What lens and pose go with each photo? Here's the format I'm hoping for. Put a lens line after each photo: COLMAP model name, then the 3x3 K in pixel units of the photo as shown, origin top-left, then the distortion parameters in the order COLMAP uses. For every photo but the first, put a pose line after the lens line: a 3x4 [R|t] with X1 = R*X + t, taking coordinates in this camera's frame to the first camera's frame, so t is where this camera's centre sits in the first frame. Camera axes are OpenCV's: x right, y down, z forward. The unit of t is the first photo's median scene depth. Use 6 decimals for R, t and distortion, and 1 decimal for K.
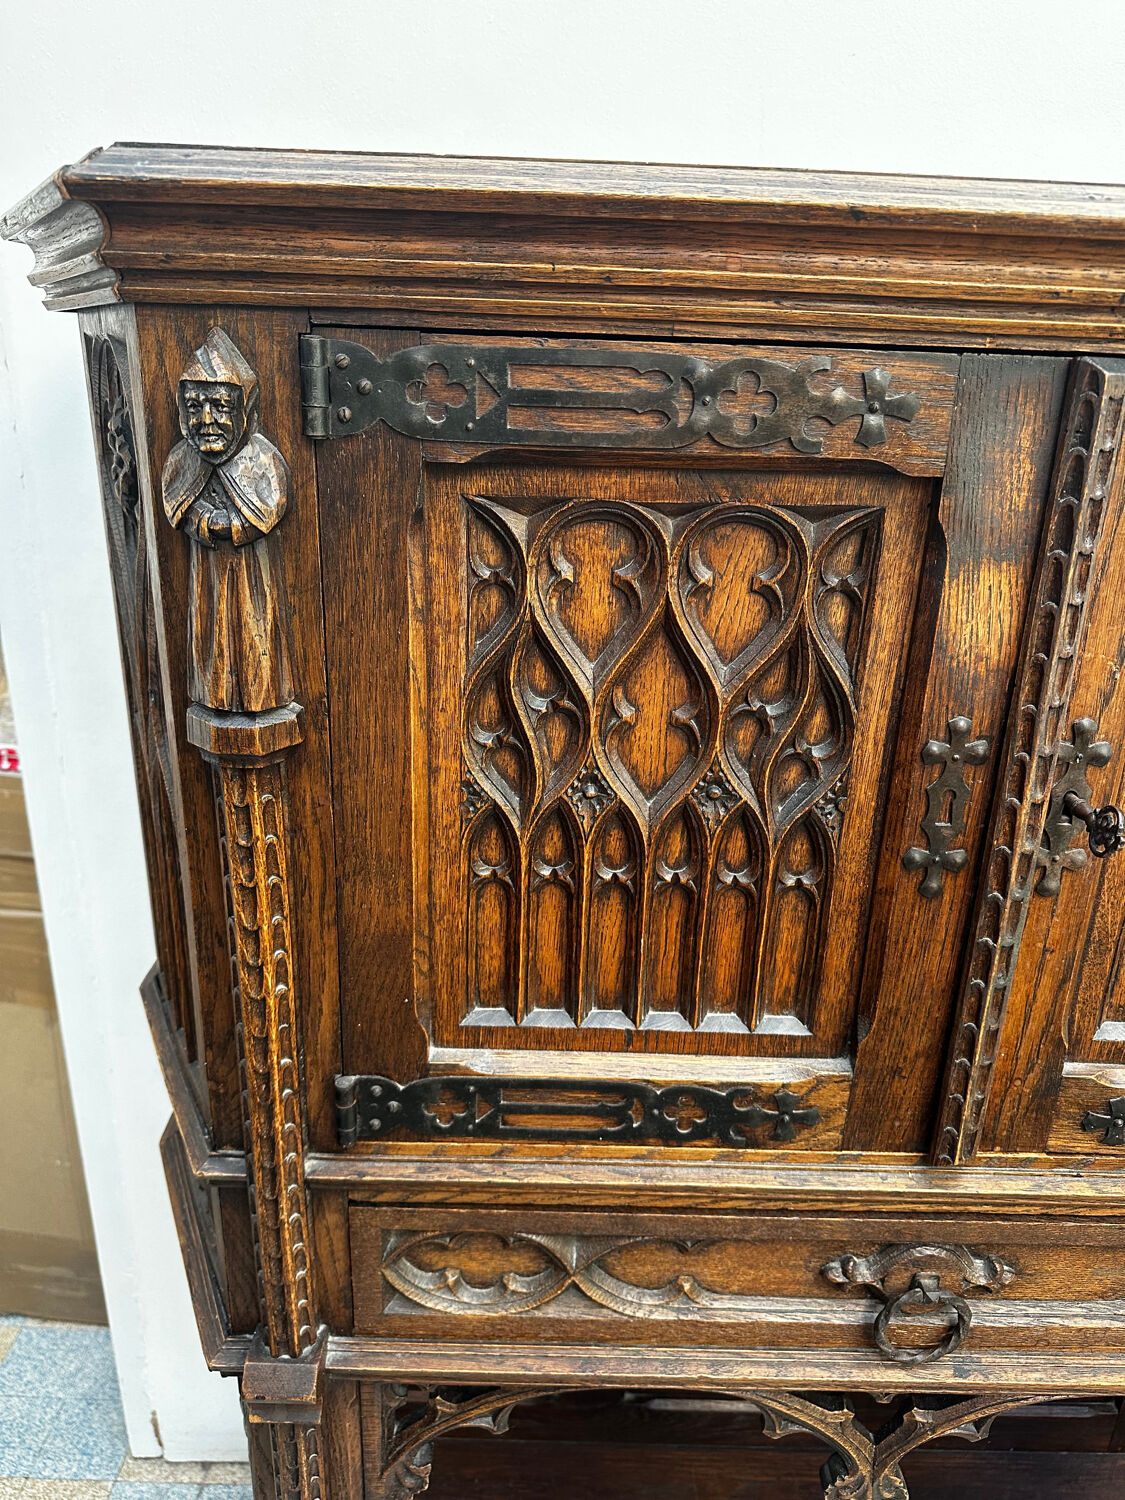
lens RADIAL K [[1087.0, 0, 566.3], [0, 1087.0, 754.0], [0, 0, 1]] dist [0.160033, -0.322552]
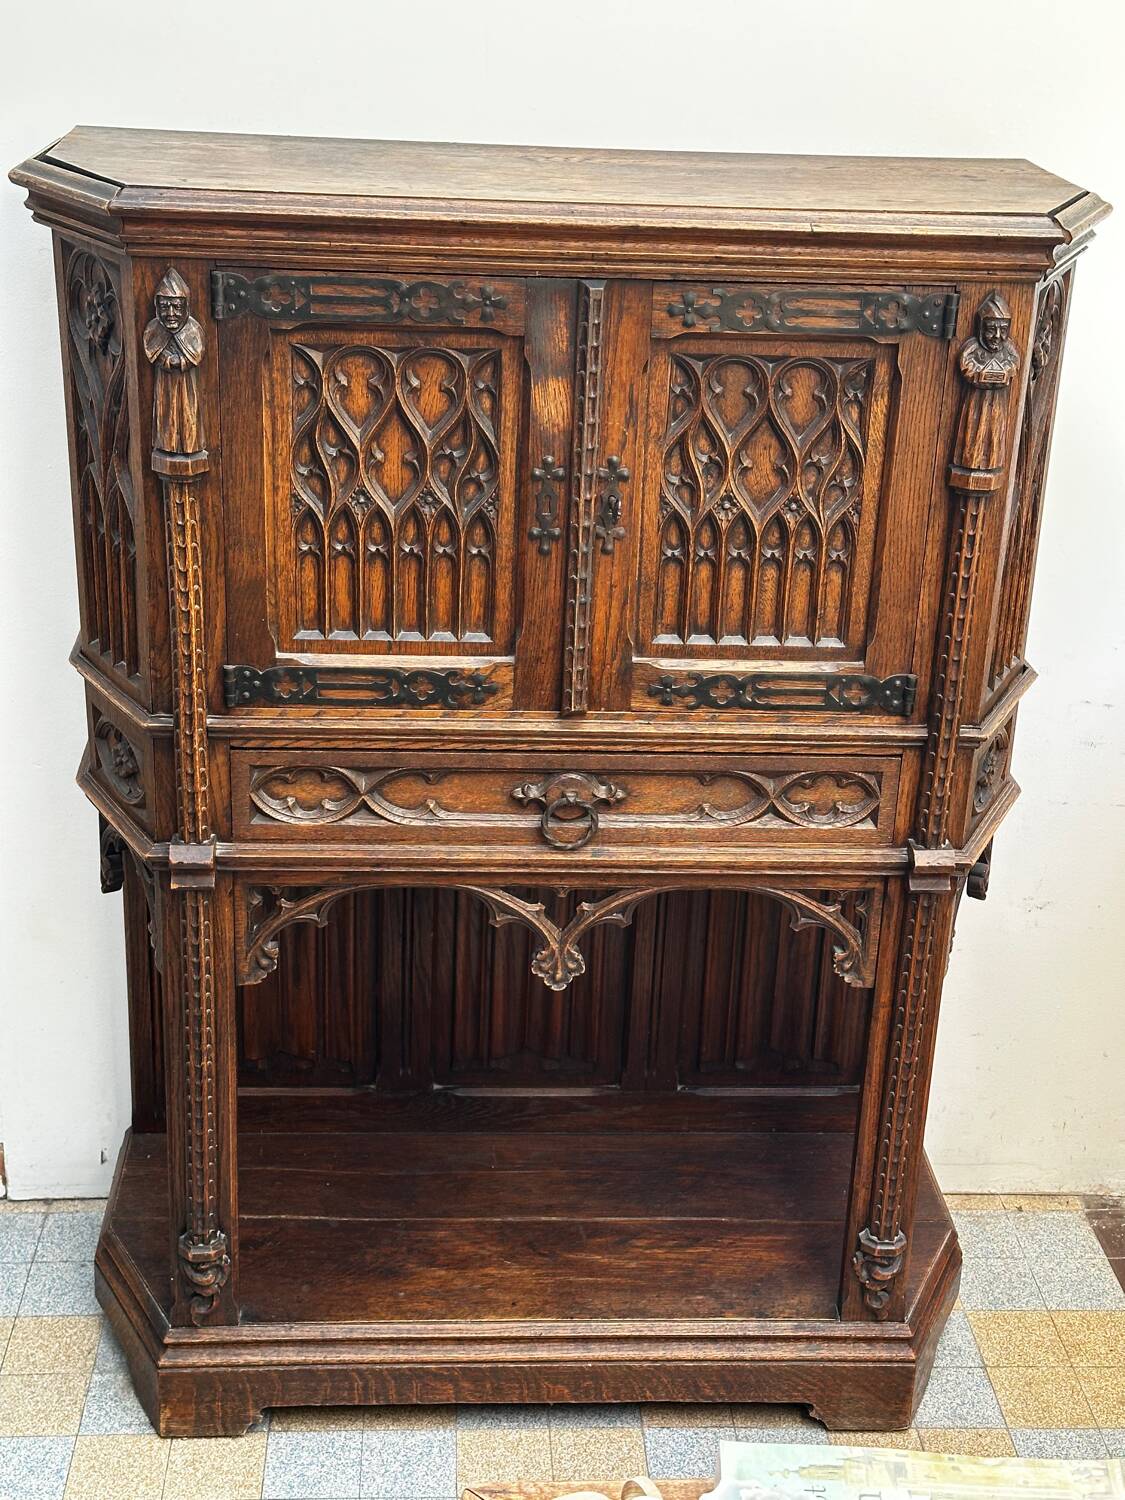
lens RADIAL K [[2163.0, 0, 564.3], [0, 2163.0, 763.1], [0, 0, 1]] dist [0.190083, -0.305192]
pose [[0.998287, -0.019420, 0.055196, 0.151982], [0.016935, 0.998837, 0.045139, 0.316416], [-0.056008, -0.044127, 0.997455, -2.686268]]
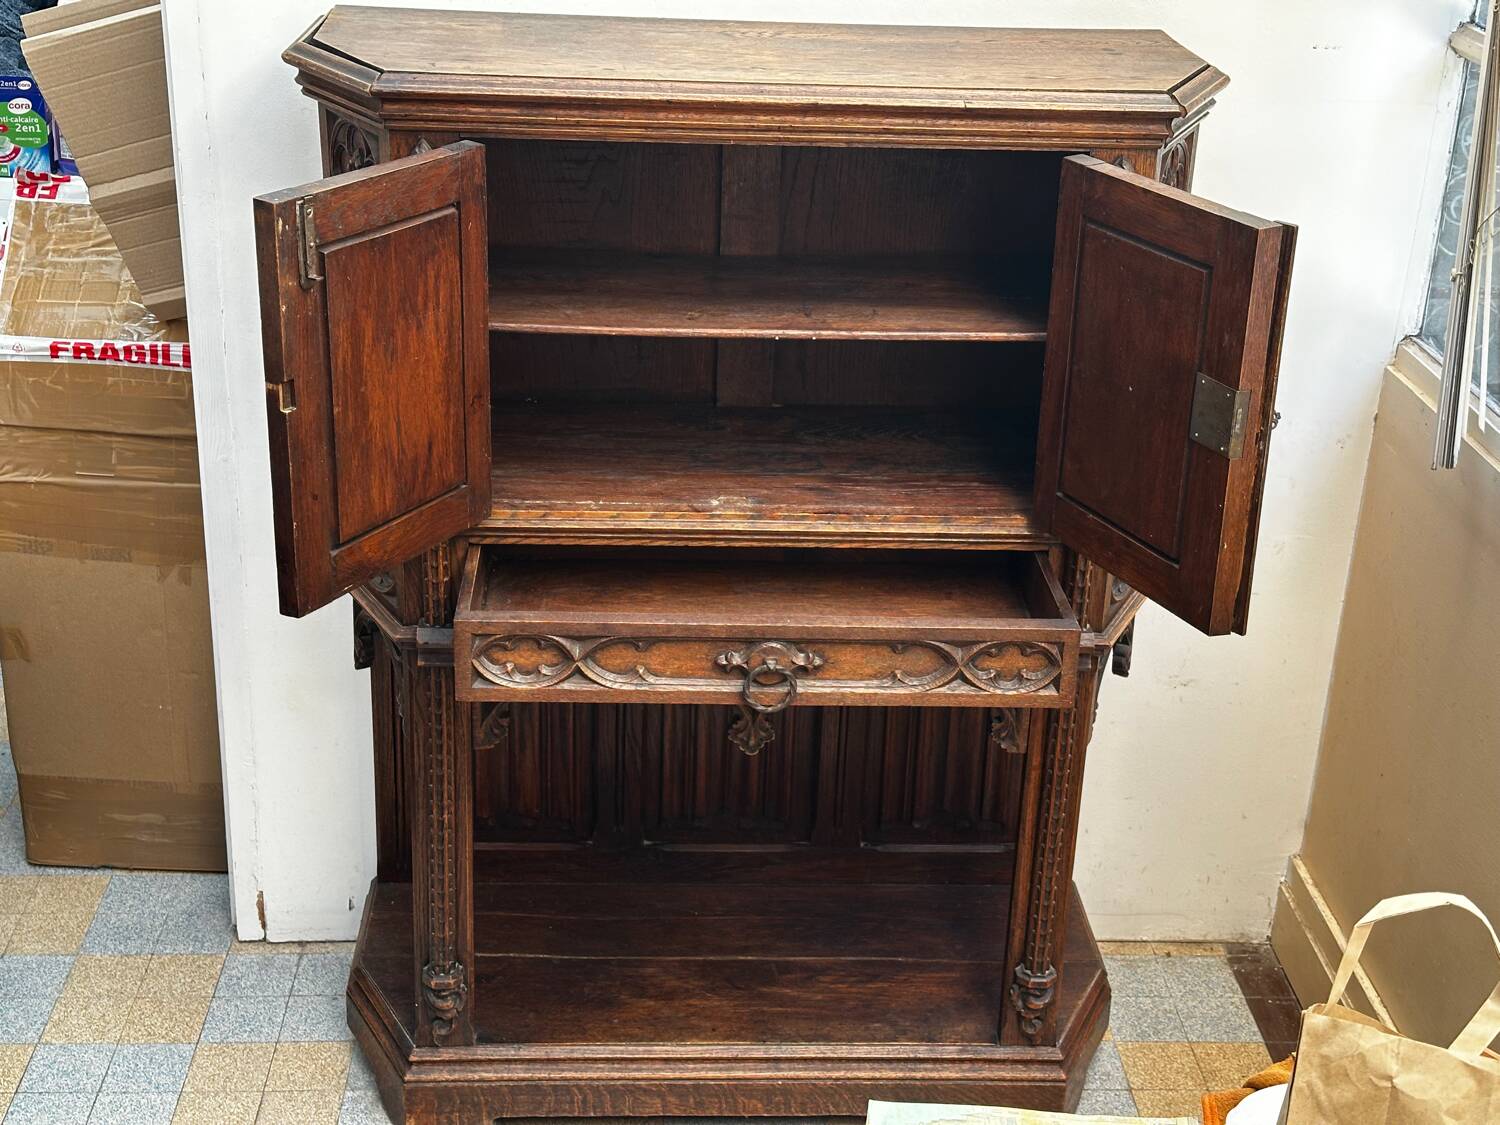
lens RADIAL K [[2163.0, 0, 750.4], [0, 2163.0, 553.0], [0, 0, 1]] dist [0.190083, -0.305192]
pose [[0.998913, -0.018338, 0.042858, 0.161432], [0.016261, 0.998699, 0.048322, 0.265174], [-0.043689, -0.047573, 0.997912, -3.291598]]
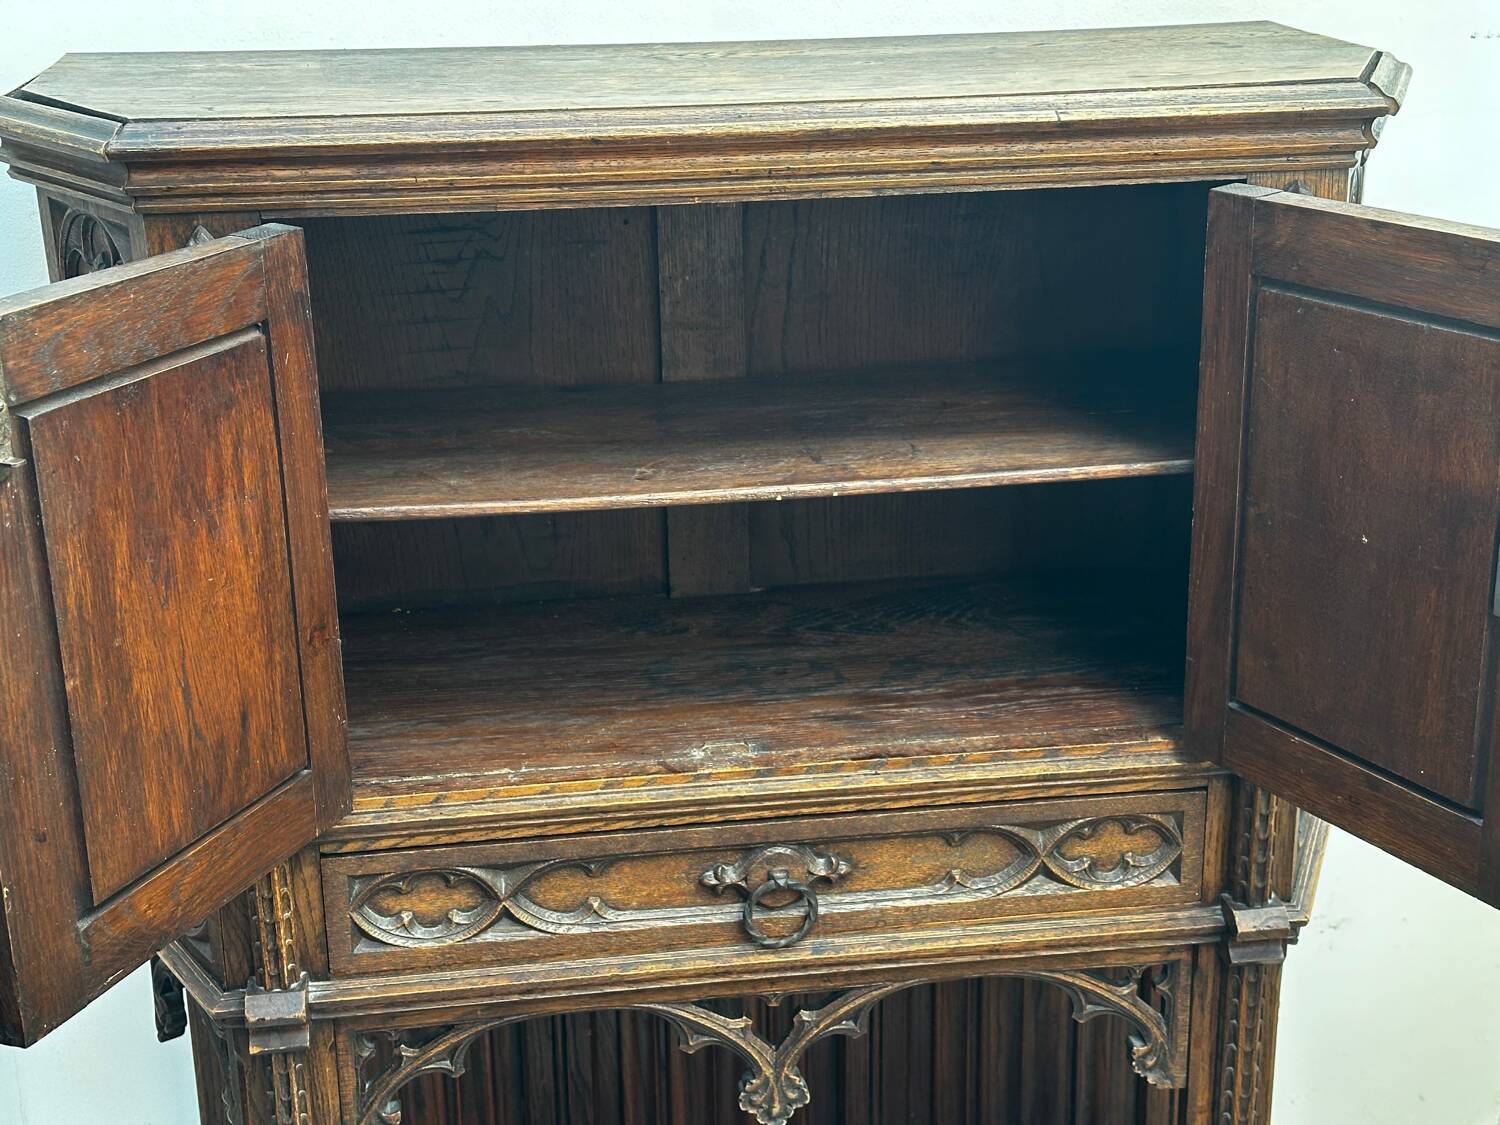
lens RADIAL K [[2163.0, 0, 750.4], [0, 2163.0, 553.0], [0, 0, 1]] dist [0.190083, -0.305192]
pose [[0.989904, -0.091628, 0.108142, 0.060951], [0.093284, 0.995586, -0.010341, 0.143513], [-0.106717, 0.020325, 0.994082, -1.749419]]
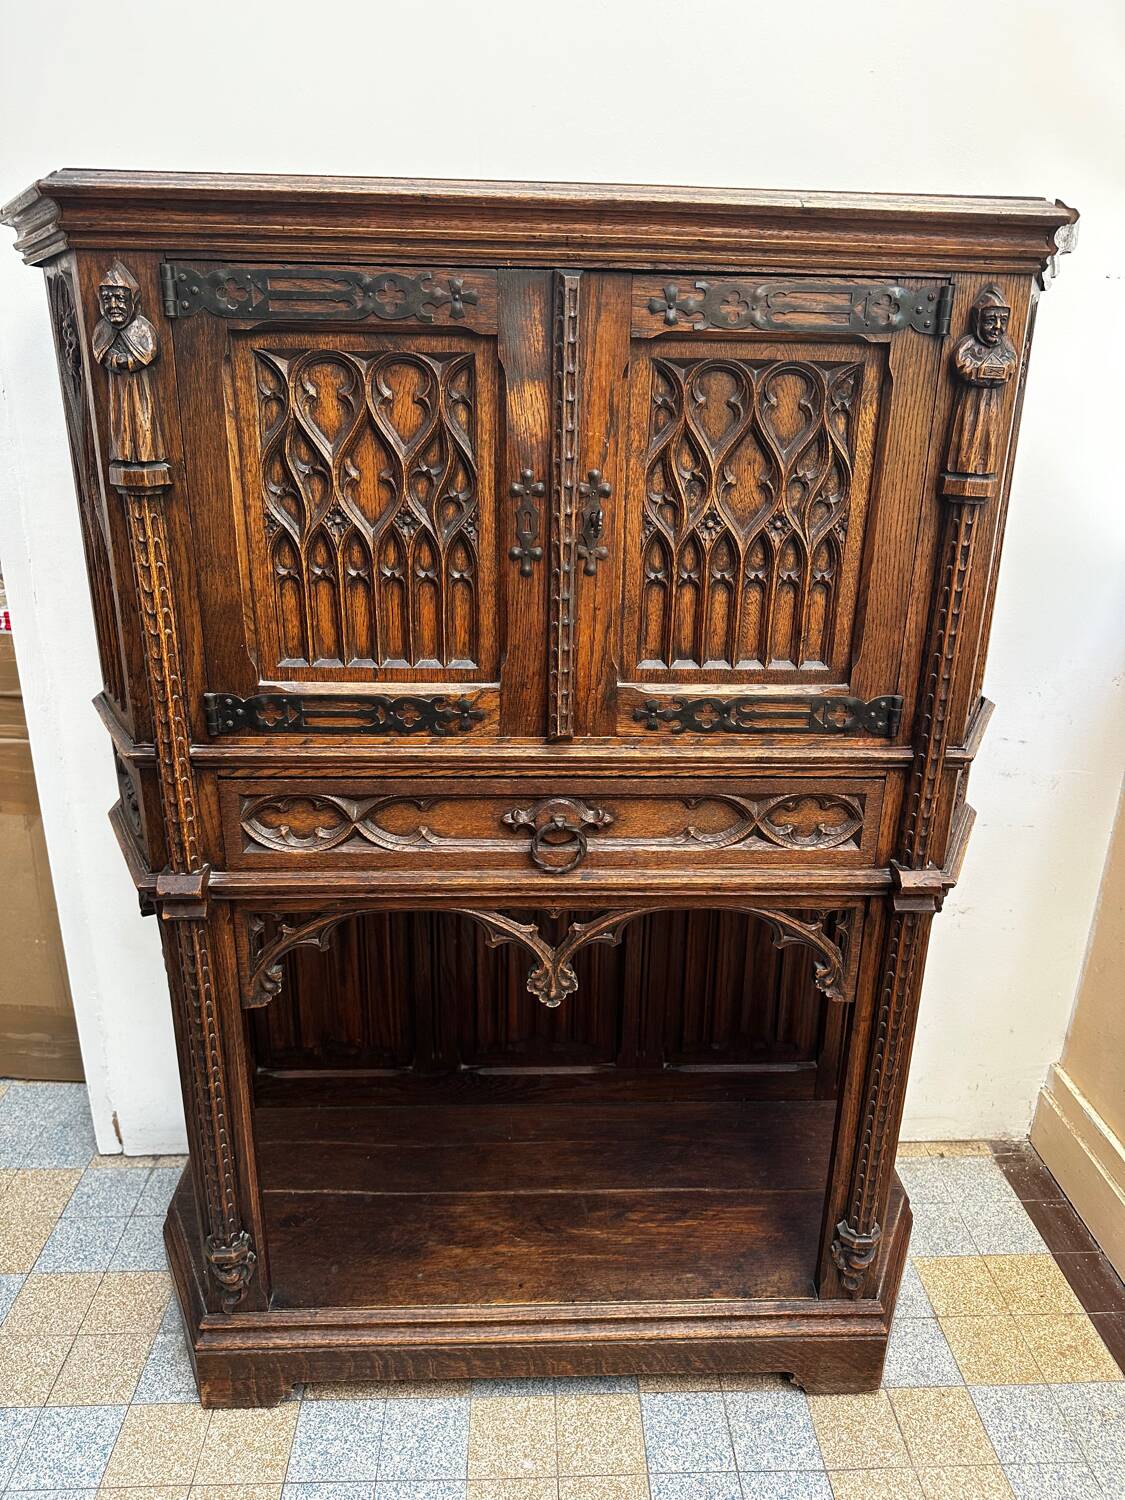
lens RADIAL K [[1087.0, 0, 566.3], [0, 1087.0, 754.0], [0, 0, 1]] dist [0.160033, -0.322552]
pose [[0.998974, -0.030437, 0.033533, 0.324672], [0.030738, 0.999491, -0.008493, 0.444556], [-0.033258, 0.009515, 0.999402, -0.828090]]
